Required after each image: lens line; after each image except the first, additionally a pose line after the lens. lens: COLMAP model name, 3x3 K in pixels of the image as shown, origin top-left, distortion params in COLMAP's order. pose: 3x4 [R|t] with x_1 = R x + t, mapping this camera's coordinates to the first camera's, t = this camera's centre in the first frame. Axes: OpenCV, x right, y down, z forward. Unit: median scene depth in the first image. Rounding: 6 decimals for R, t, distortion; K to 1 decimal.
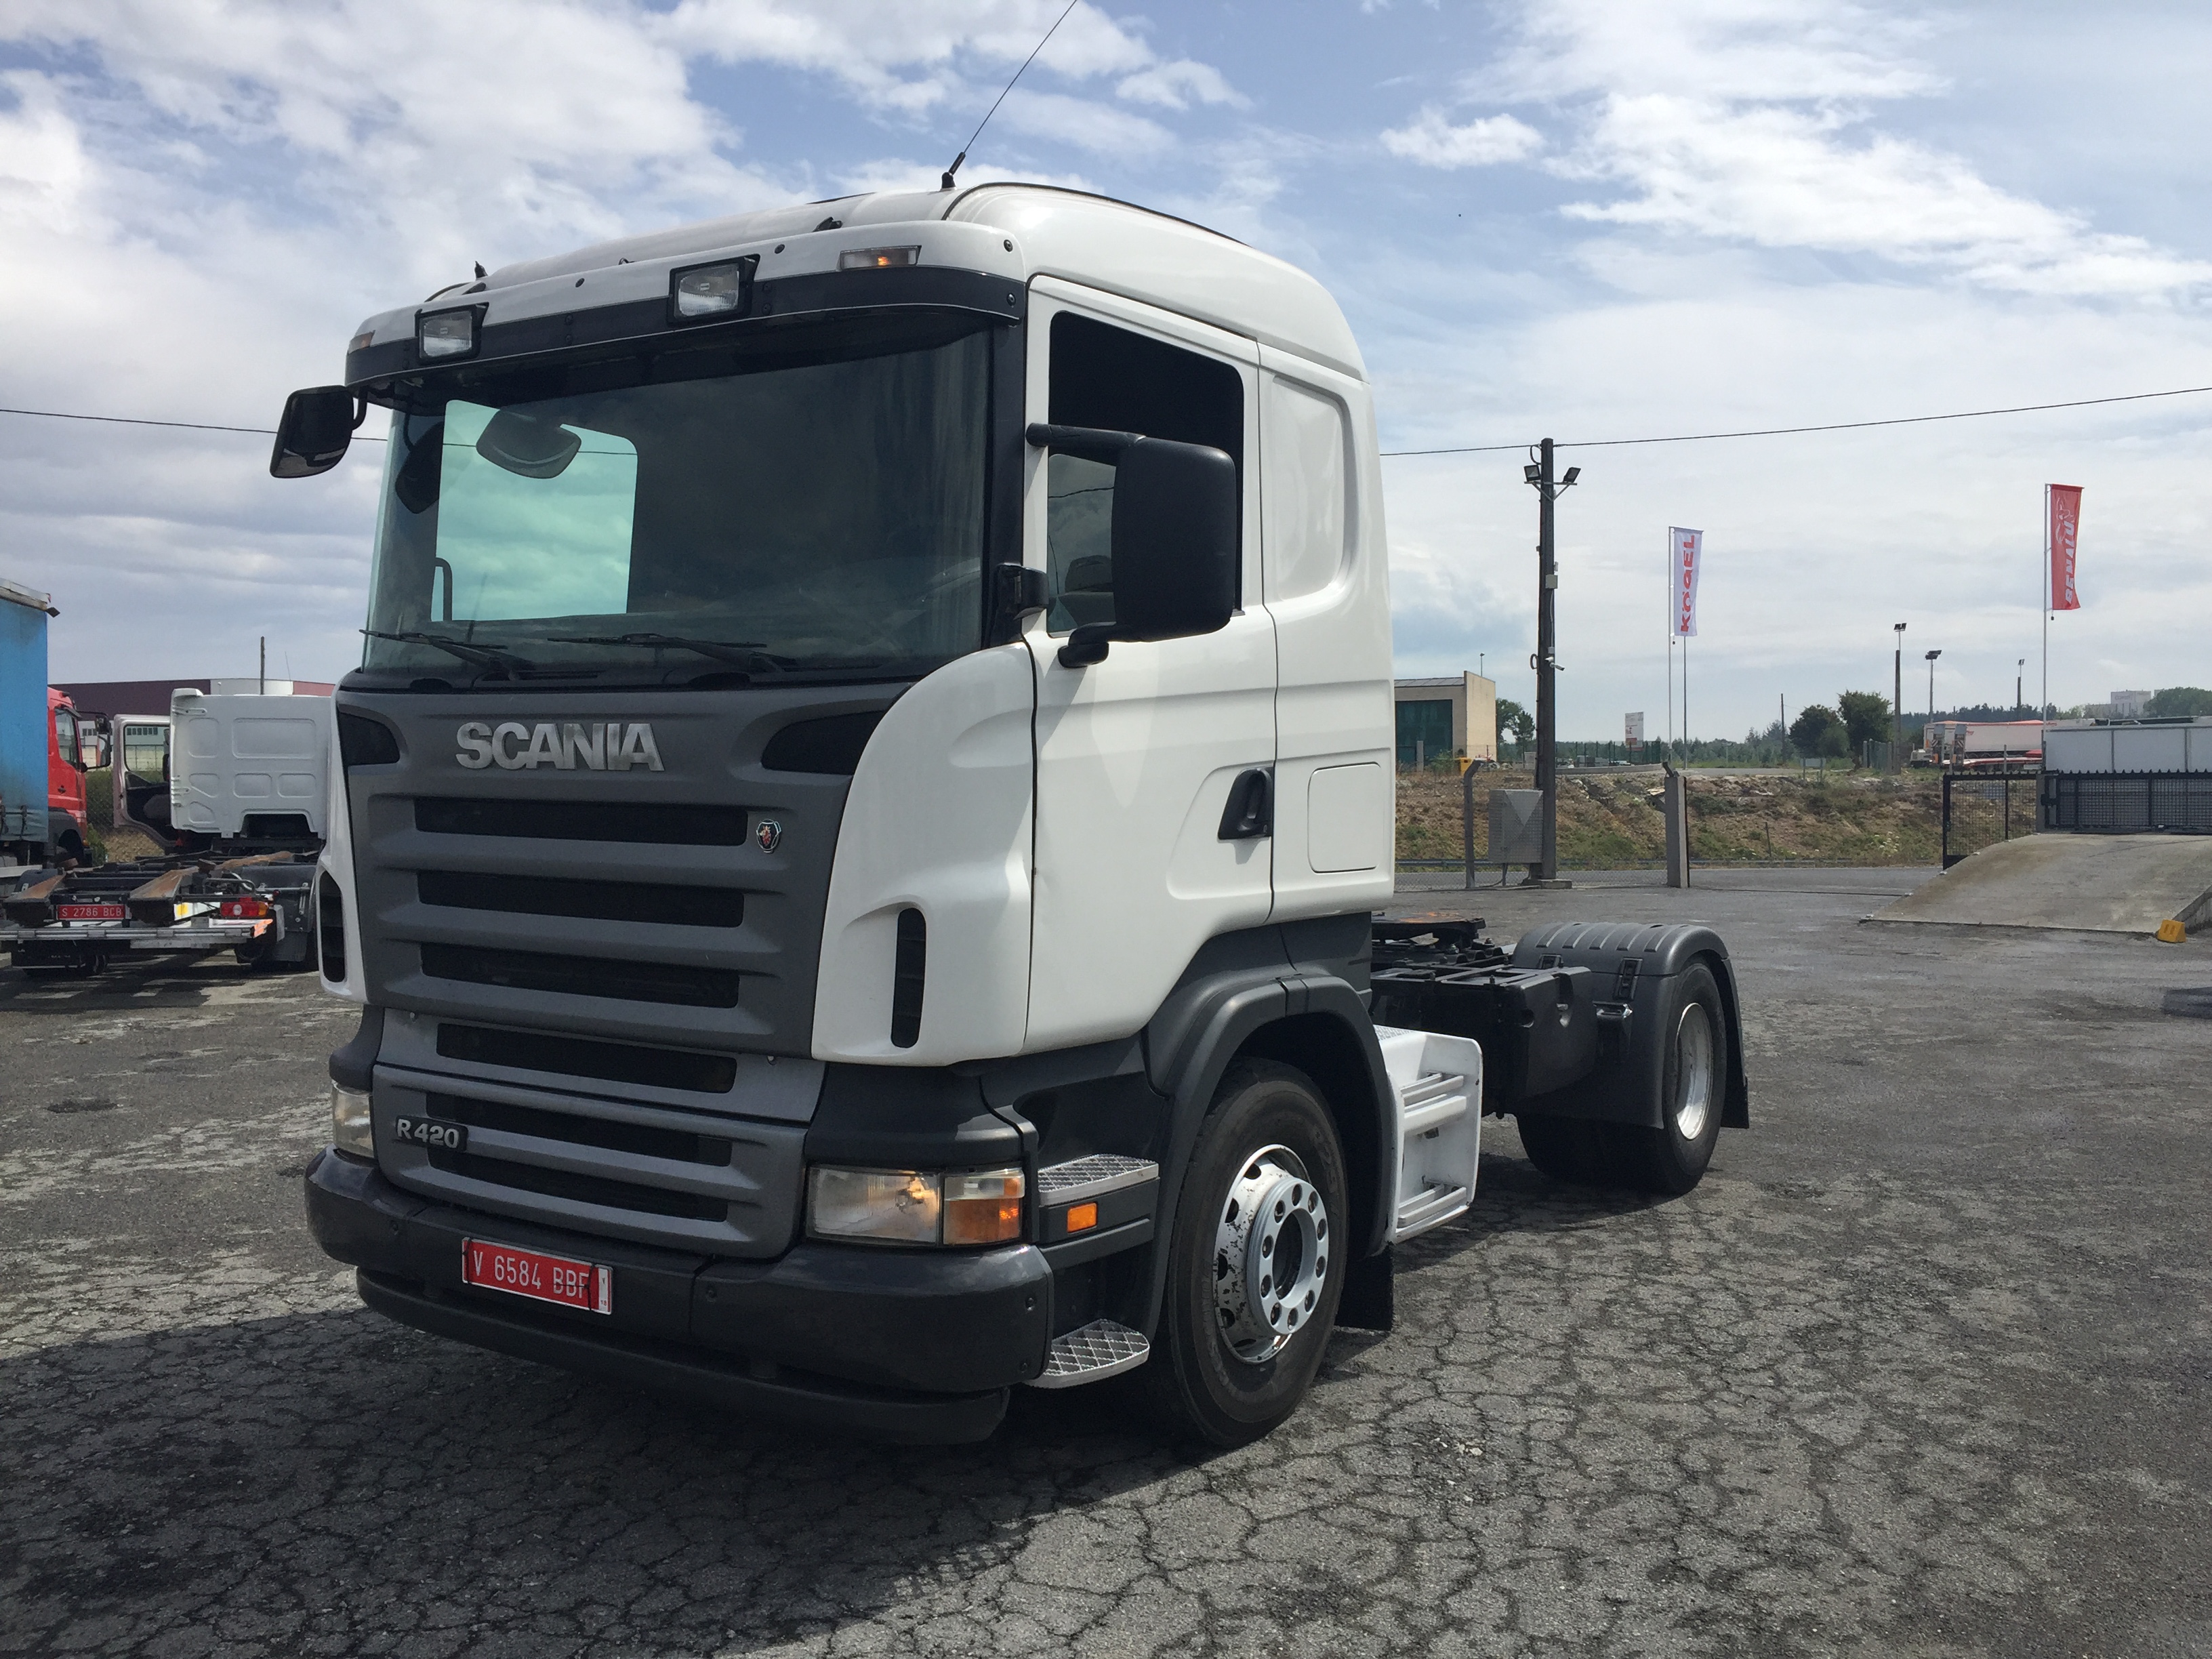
lens RADIAL K [[1884.1, 0, 1106.0], [0, 1884.1, 829.5], [0, 0, 1]] dist [0.095957, -0.127835]
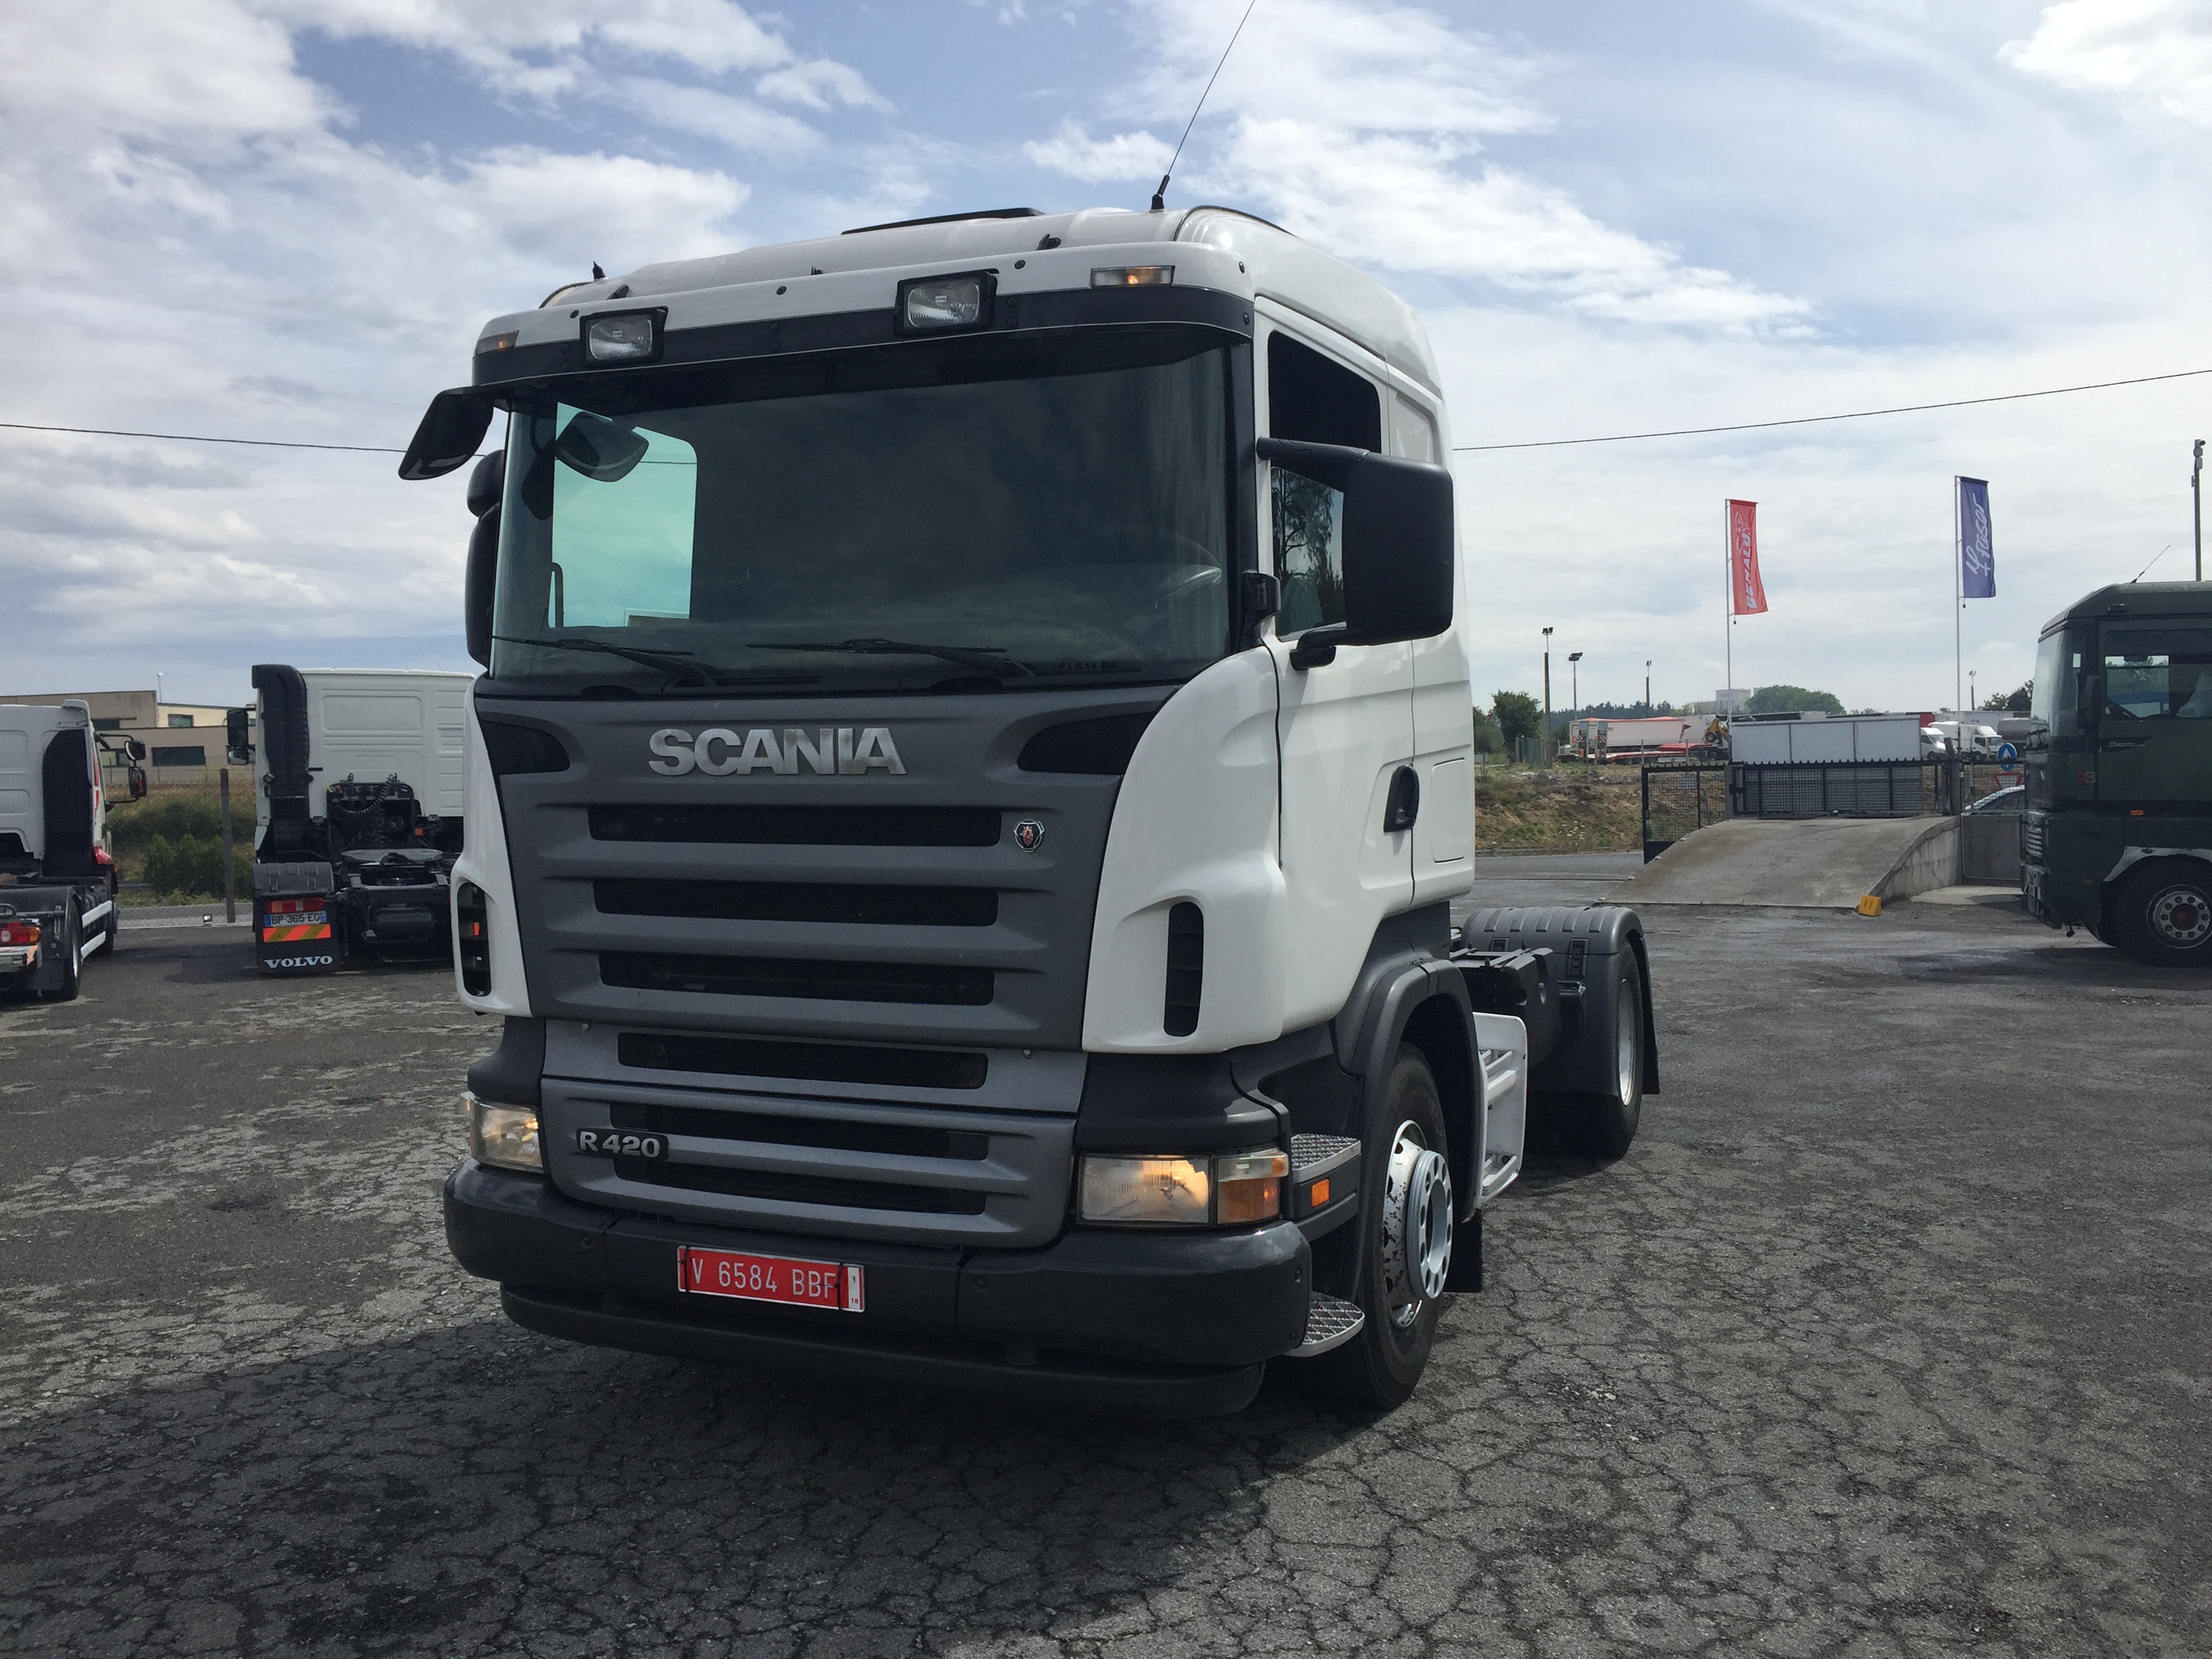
lens RADIAL K [[1875.5, 0, 1085.4], [0, 1875.5, 829.0], [0, 0, 1]] dist [0.102249, -0.141183]
pose [[0.985497, -0.019021, 0.168621, -0.276091], [0.019274, 0.999814, 0.000136, 0.000219], [-0.168593, 0.003116, 0.985681, -0.009580]]
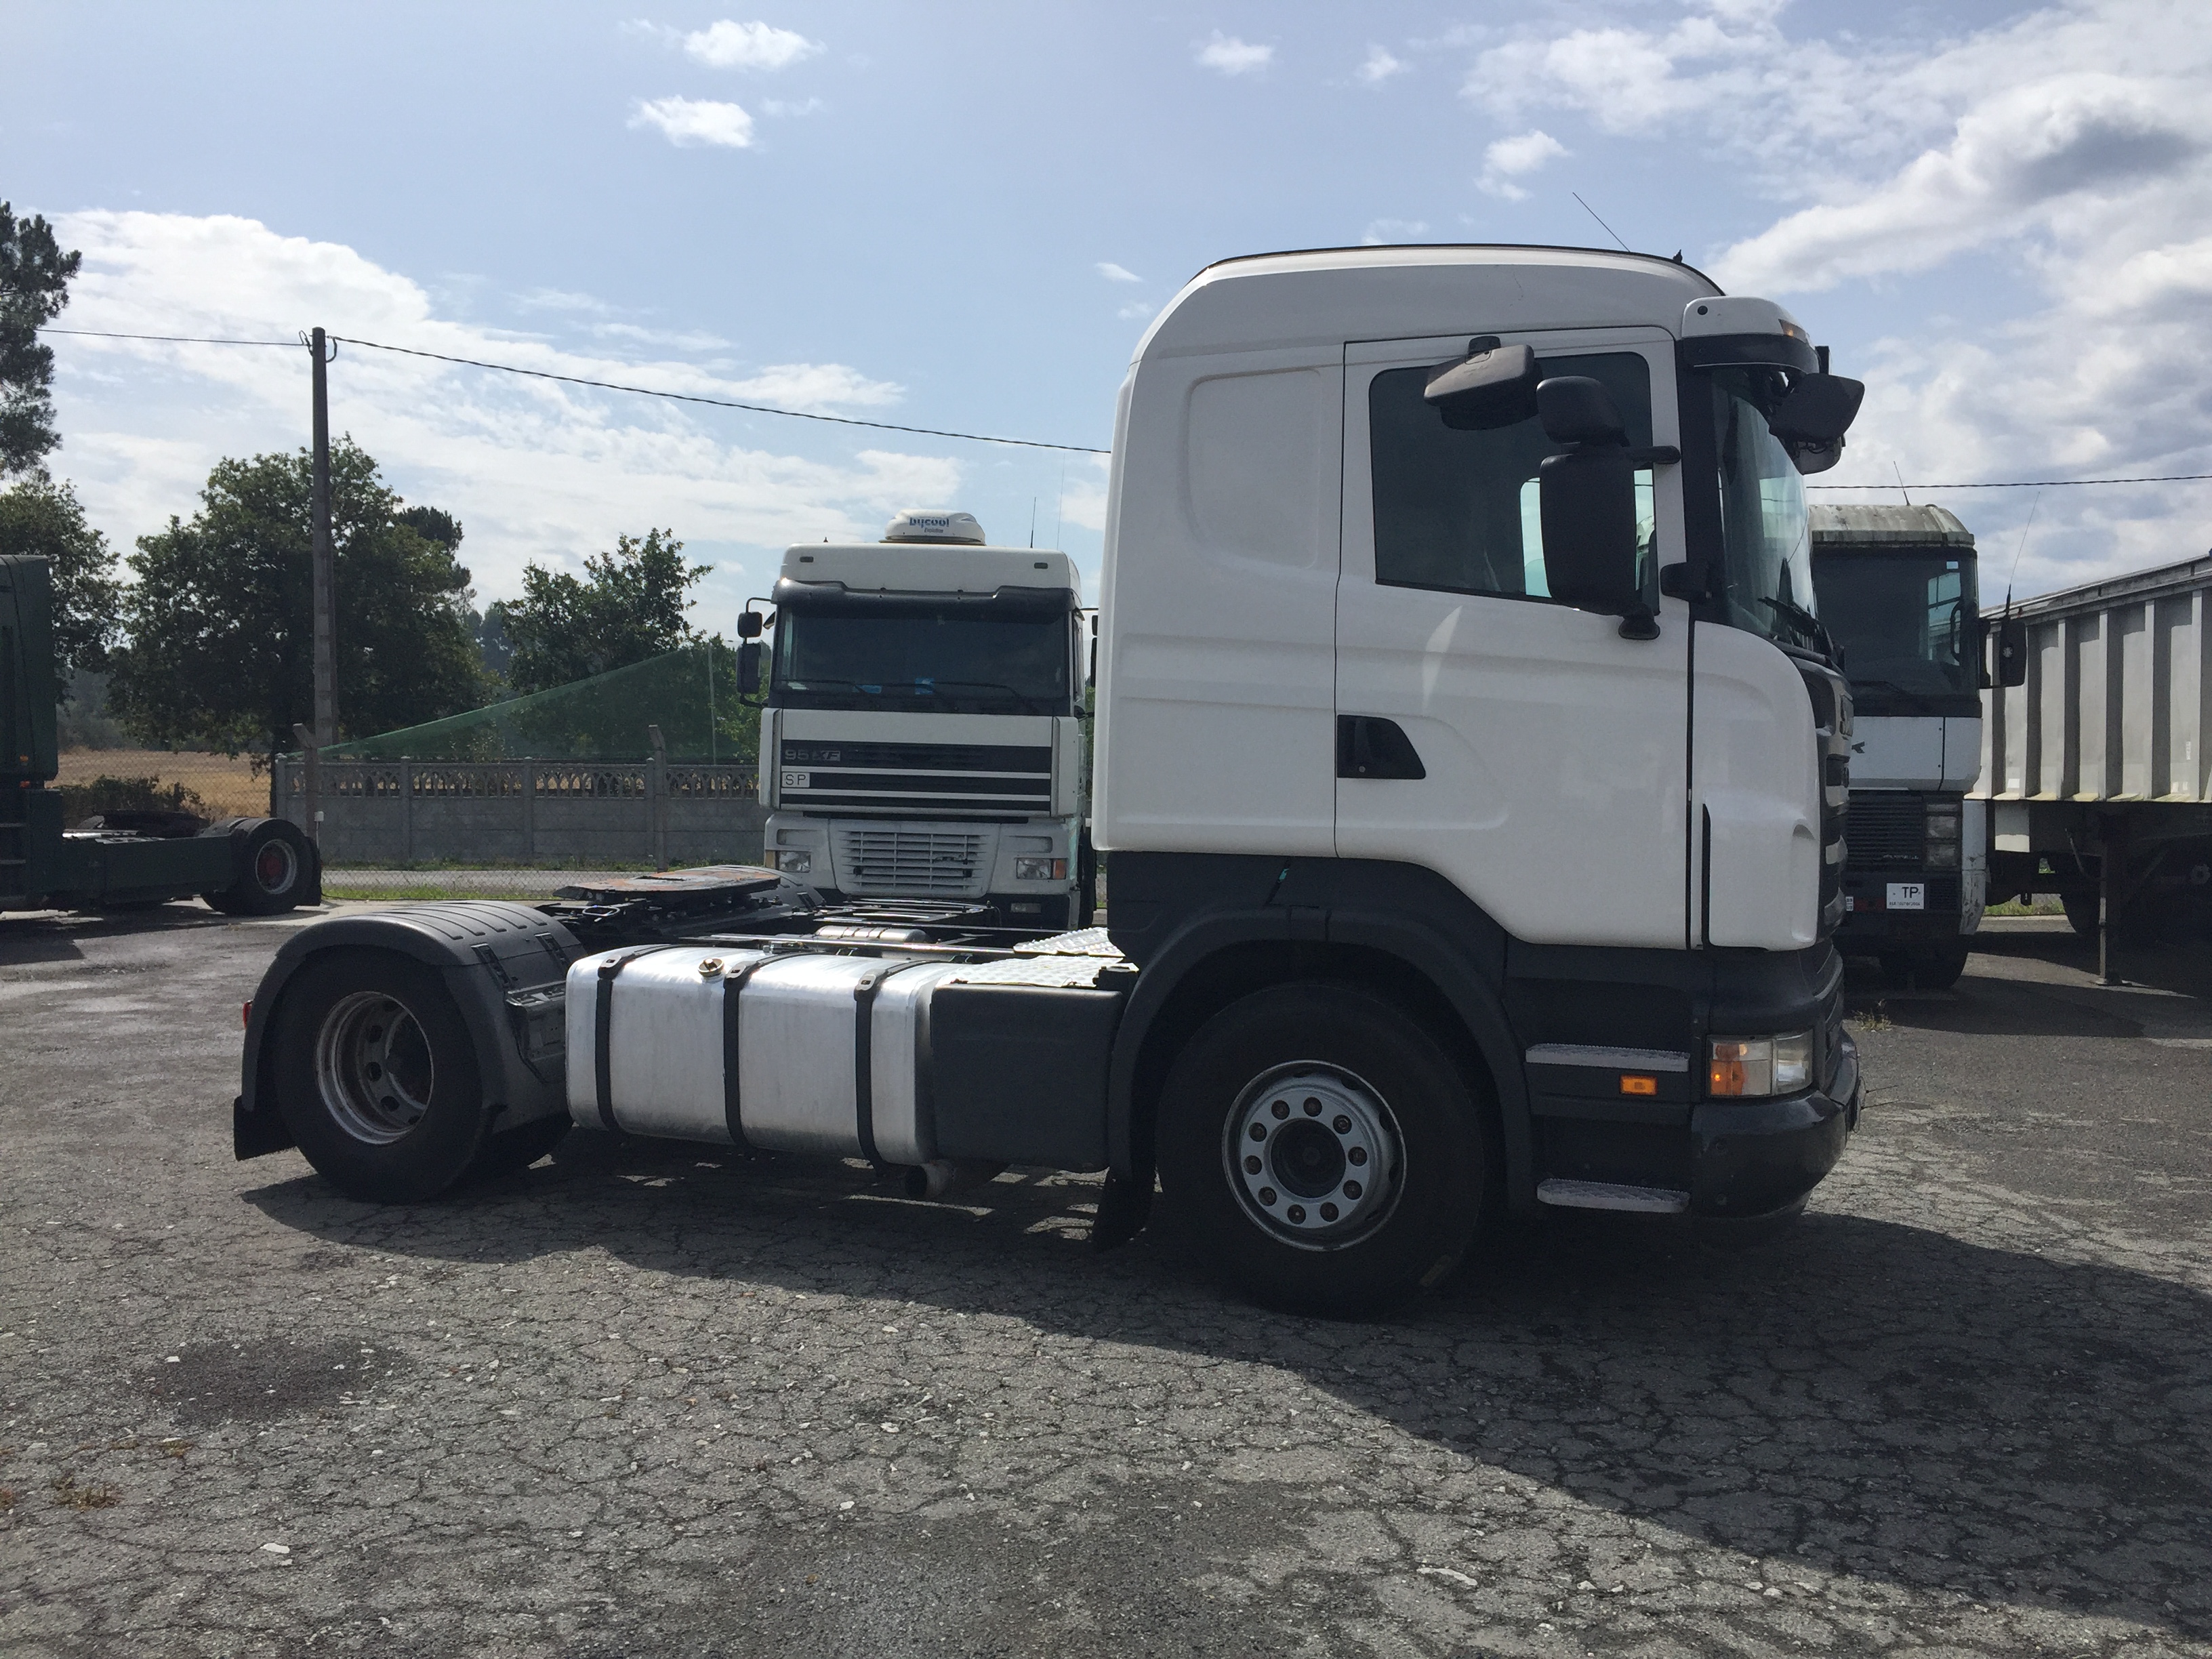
lens RADIAL K [[1884.1, 0, 1106.0], [0, 1884.1, 829.5], [0, 0, 1]] dist [0.095957, -0.127835]
pose [[-0.172486, -0.045849, 0.983944, -1.452960], [0.019005, 0.998575, 0.049862, -0.041836], [-0.984829, 0.027300, -0.171369, 1.655589]]
